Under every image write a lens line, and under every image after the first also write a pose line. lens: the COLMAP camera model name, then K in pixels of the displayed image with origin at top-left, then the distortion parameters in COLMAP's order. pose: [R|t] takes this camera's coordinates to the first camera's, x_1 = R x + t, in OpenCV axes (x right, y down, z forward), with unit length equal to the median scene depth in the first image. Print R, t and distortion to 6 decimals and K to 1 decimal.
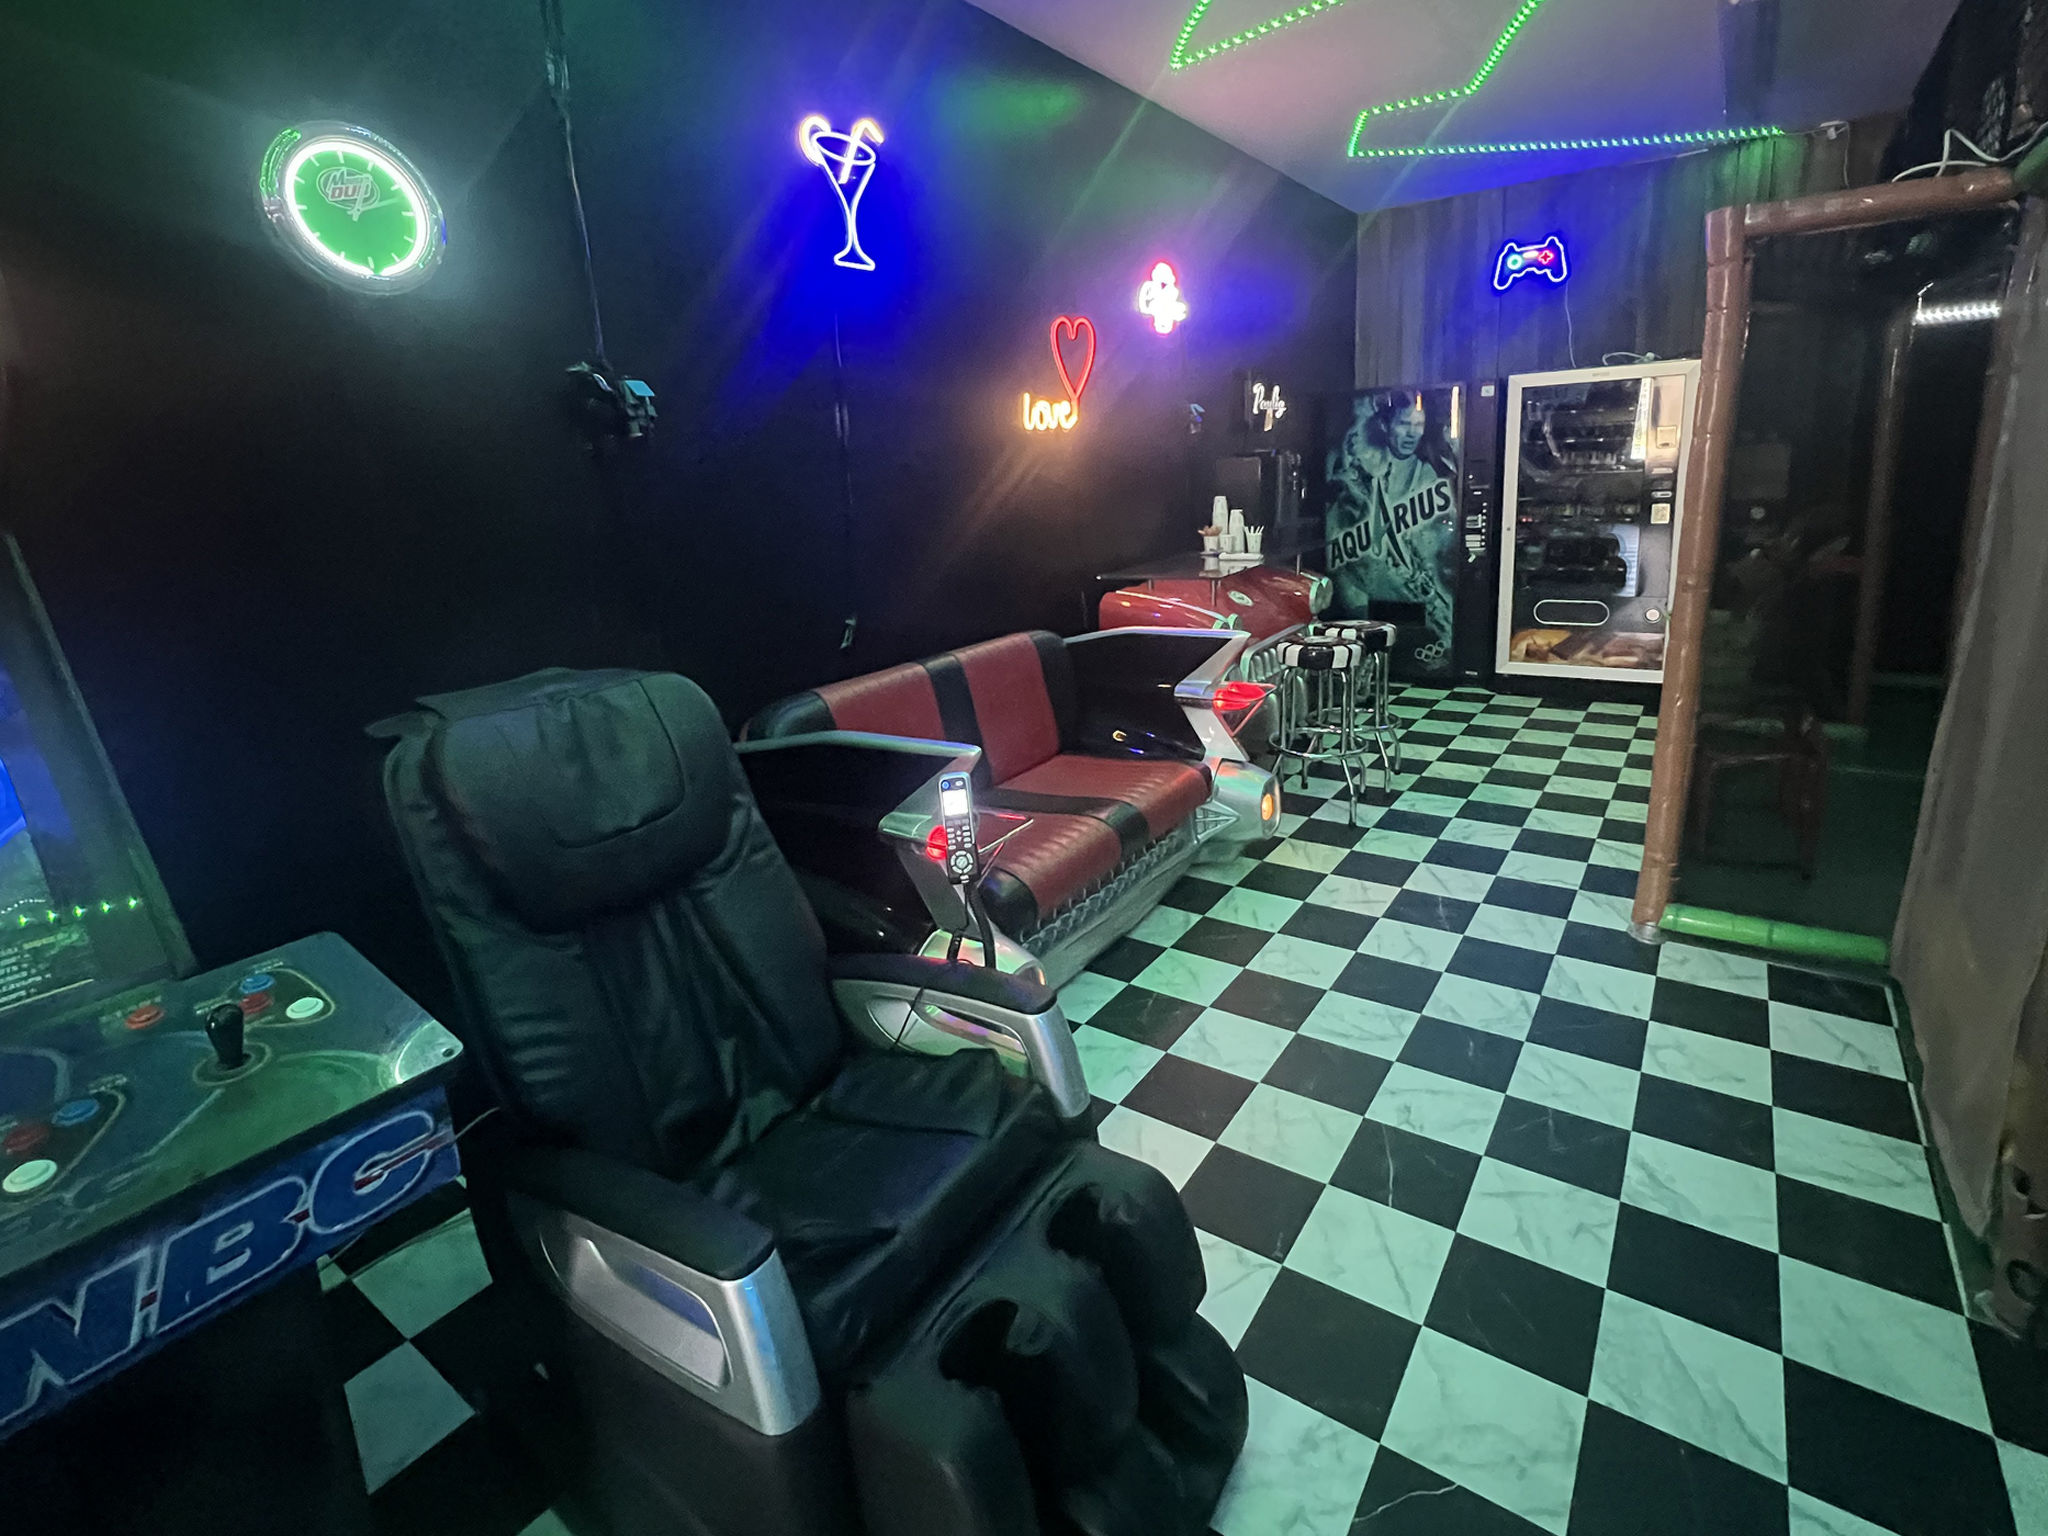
lens RADIAL K [[972.4, 0, 1026.1], [0, 972.4, 702.3], [0, 0, 1]] dist [0.024113, 0.000179]
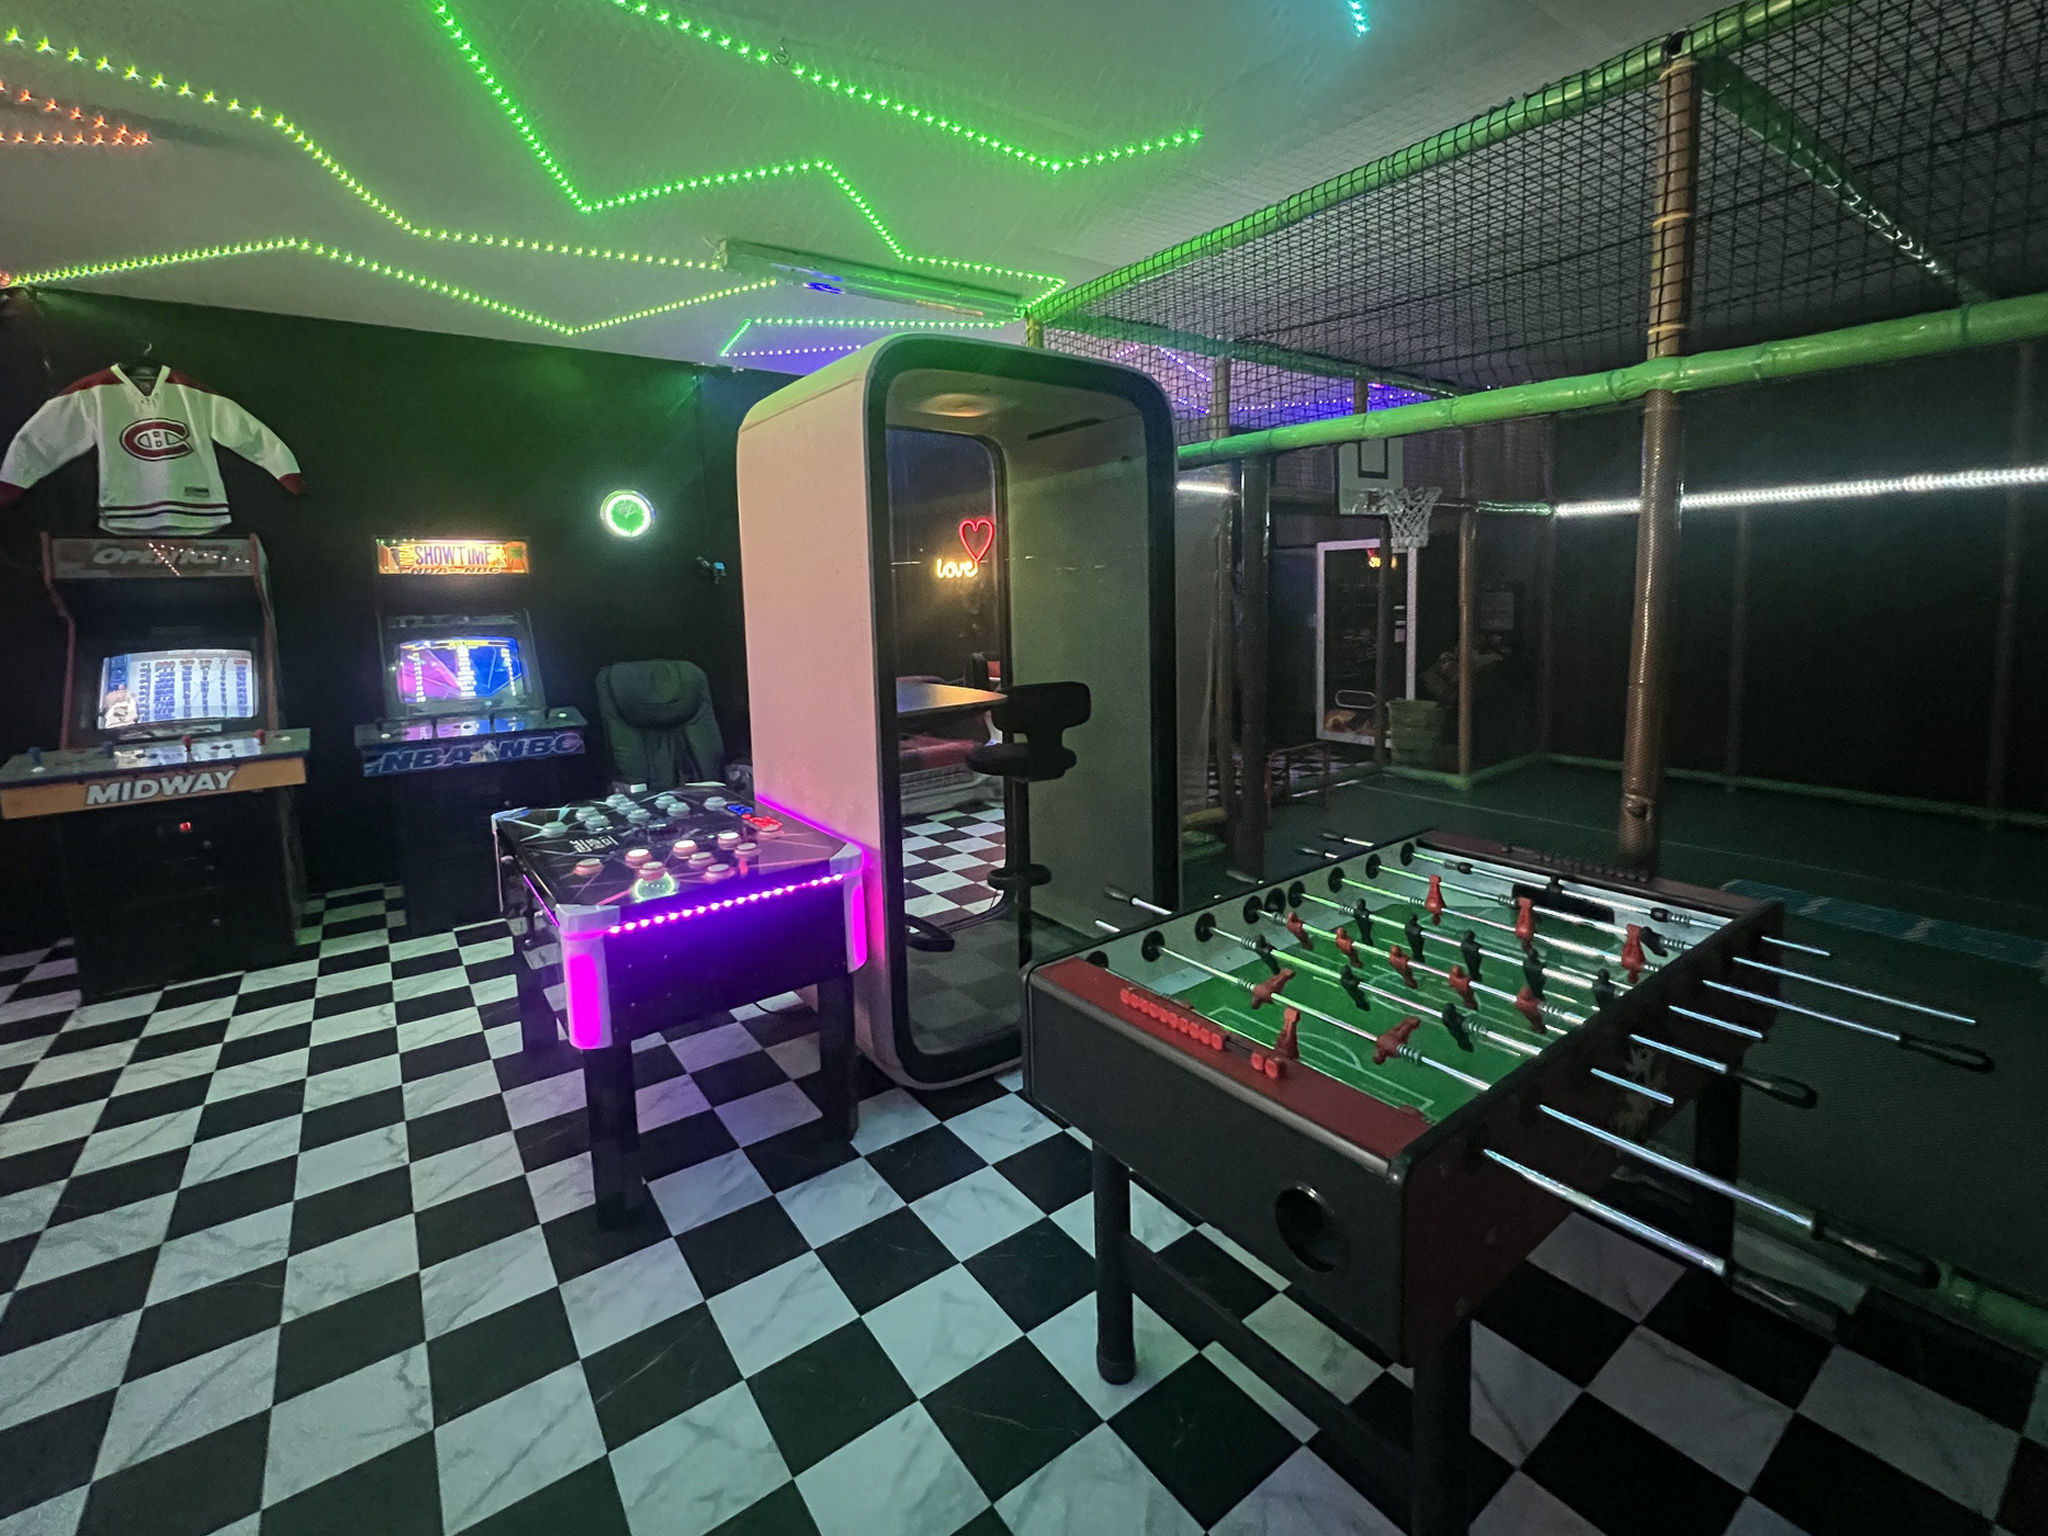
lens RADIAL K [[890.9, 0, 1024.0], [0, 890.9, 768.0], [0, 0, 1]] dist [-0.018468, -0.000053]
pose [[0.948721, 0.077397, -0.306494, 0.738770], [-0.089008, 0.995740, -0.024066, 0.134146], [0.303326, 0.050113, 0.951568, -0.645457]]
